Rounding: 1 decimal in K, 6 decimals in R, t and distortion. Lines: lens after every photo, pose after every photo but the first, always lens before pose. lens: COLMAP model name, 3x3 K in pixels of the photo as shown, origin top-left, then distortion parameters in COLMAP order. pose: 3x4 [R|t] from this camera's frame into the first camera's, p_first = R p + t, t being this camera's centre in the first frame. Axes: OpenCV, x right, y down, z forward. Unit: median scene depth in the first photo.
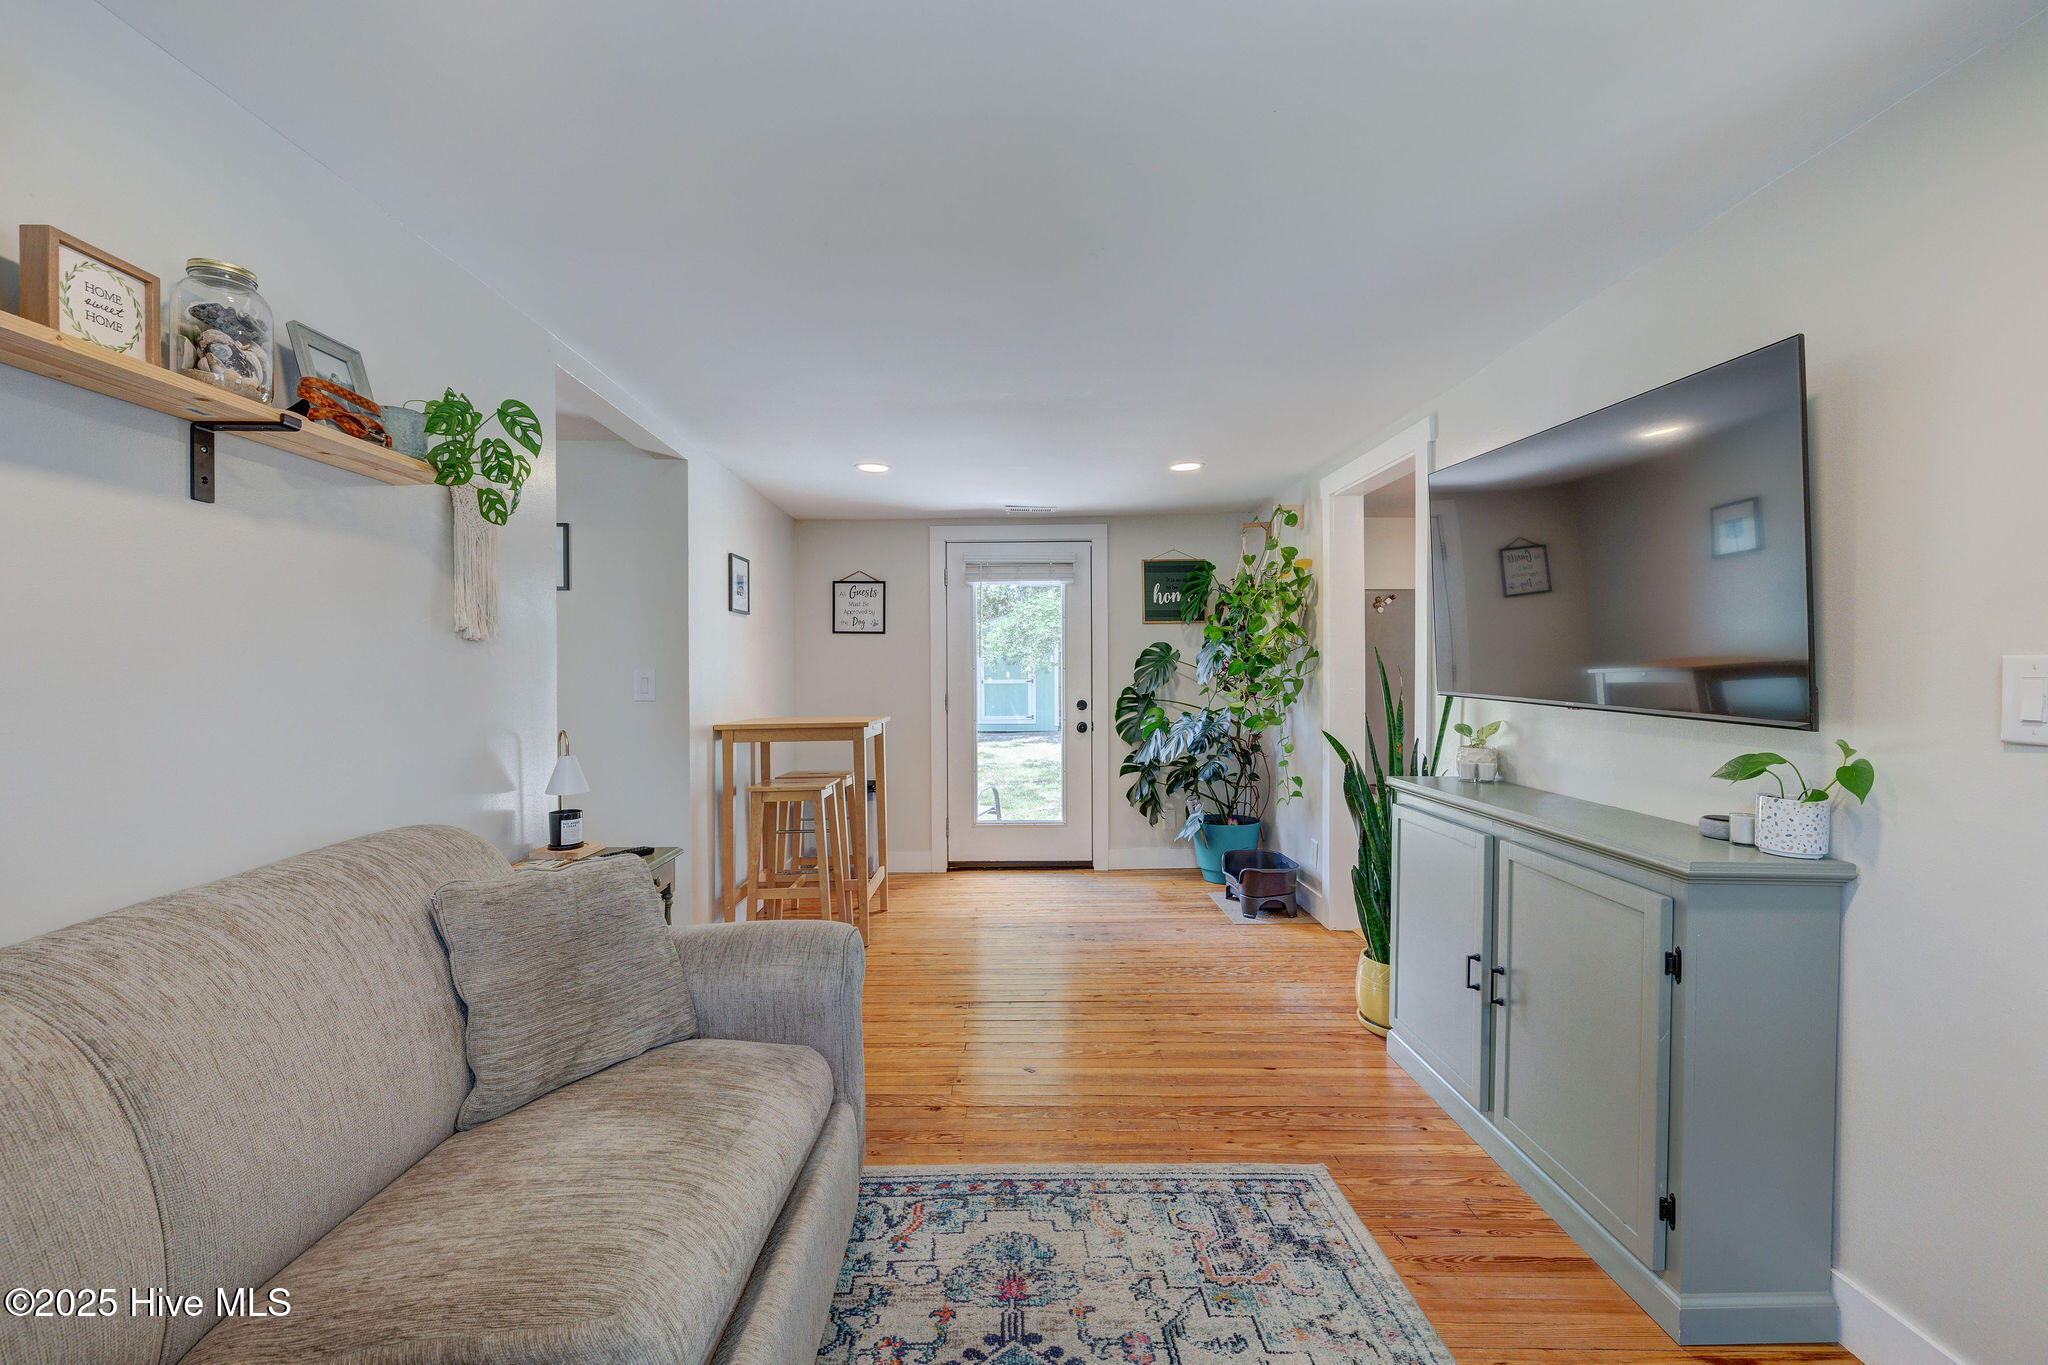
lens RADIAL K [[873.2, 0, 1024.4], [0, 873.2, 674.9], [0, 0, 1]] dist [0.002393, -0.000589]
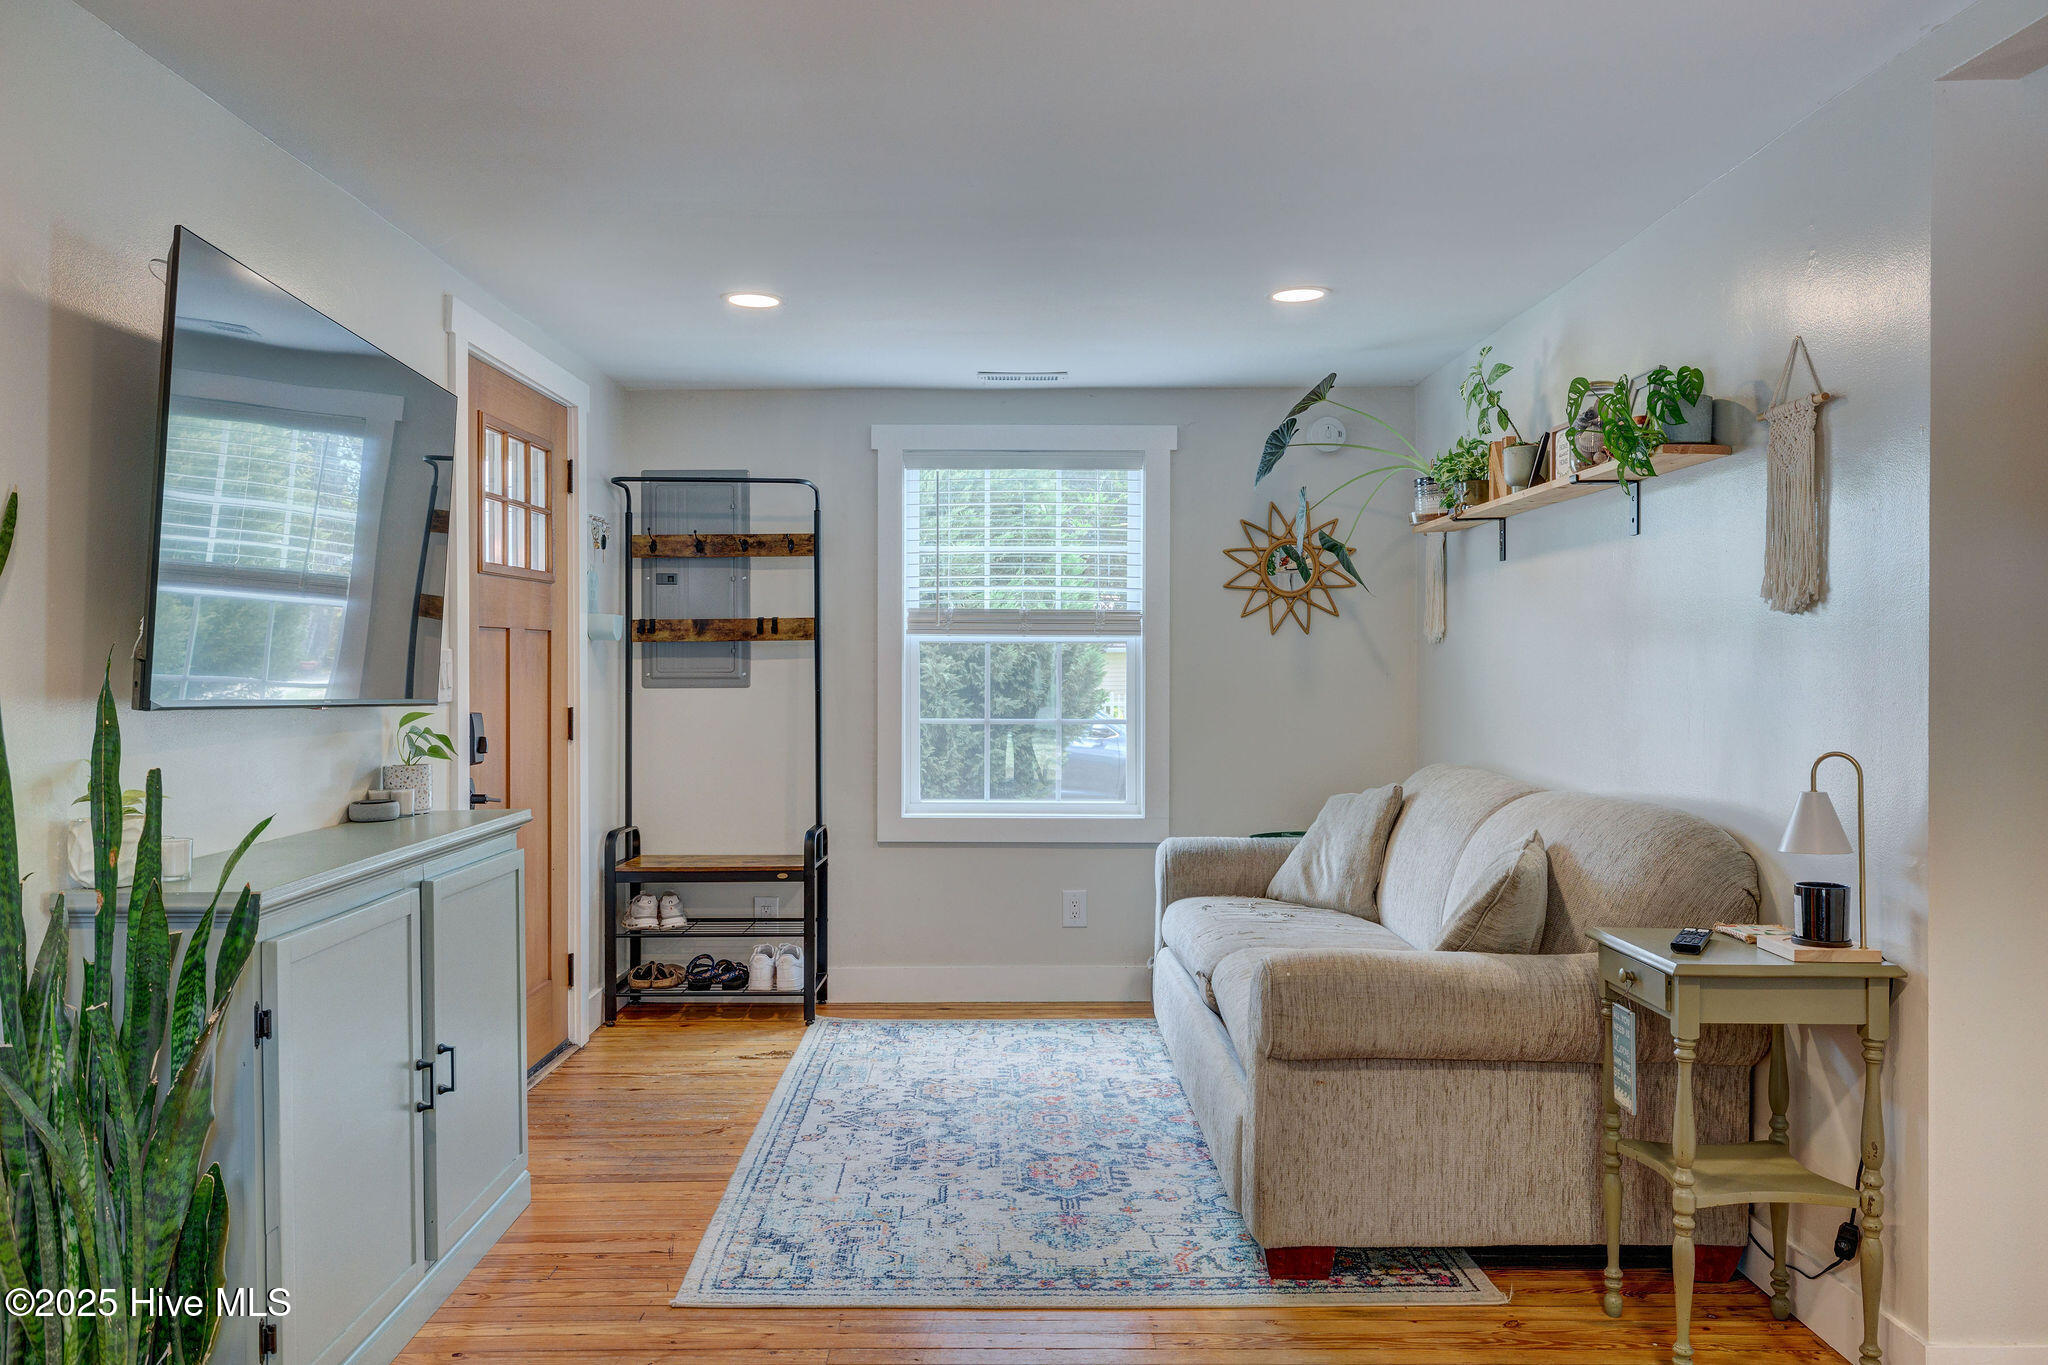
lens RADIAL K [[1506.4, 0, 1020.0], [0, 1506.4, 675.4], [0, 0, 1]] dist [-0.002728, 0.001475]
pose [[-0.999893, 0.003889, 0.014122, 0.009312], [0.004090, 0.999890, 0.014239, -0.003115], [-0.014065, 0.014296, -0.999799, 1.238117]]
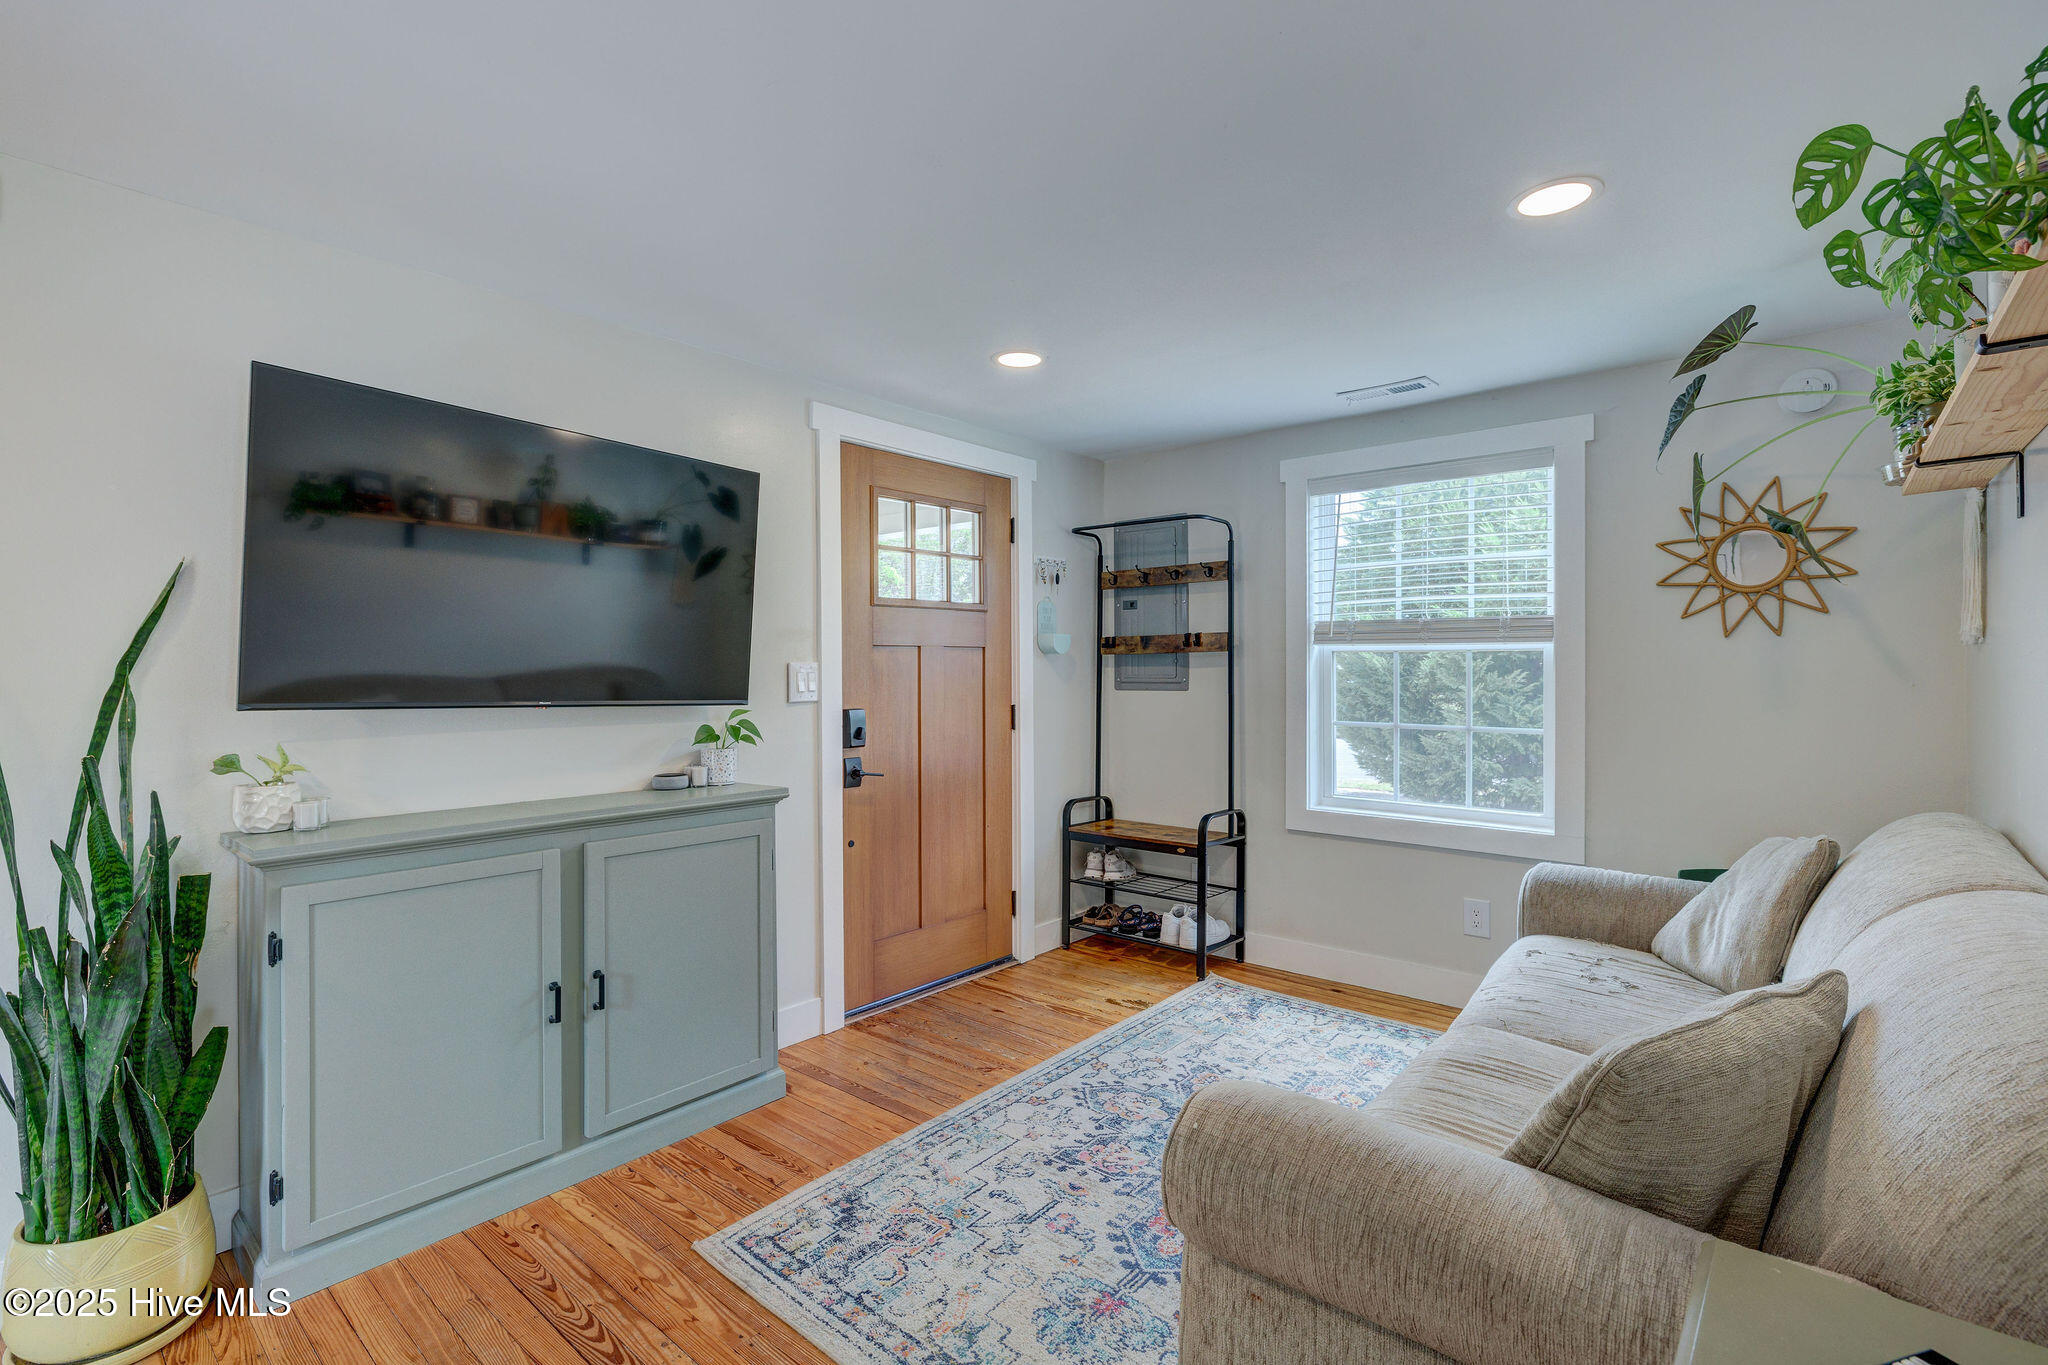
lens RADIAL K [[944.4, 0, 991.5], [0, 944.4, 670.8], [0, 0, 1]] dist [-0.004017, 0.001824]
pose [[-0.739362, 0.003570, 0.673299, -0.268591], [0.008855, 0.999951, 0.004422, -0.002225], [-0.673250, 0.009232, -0.739357, 0.796432]]
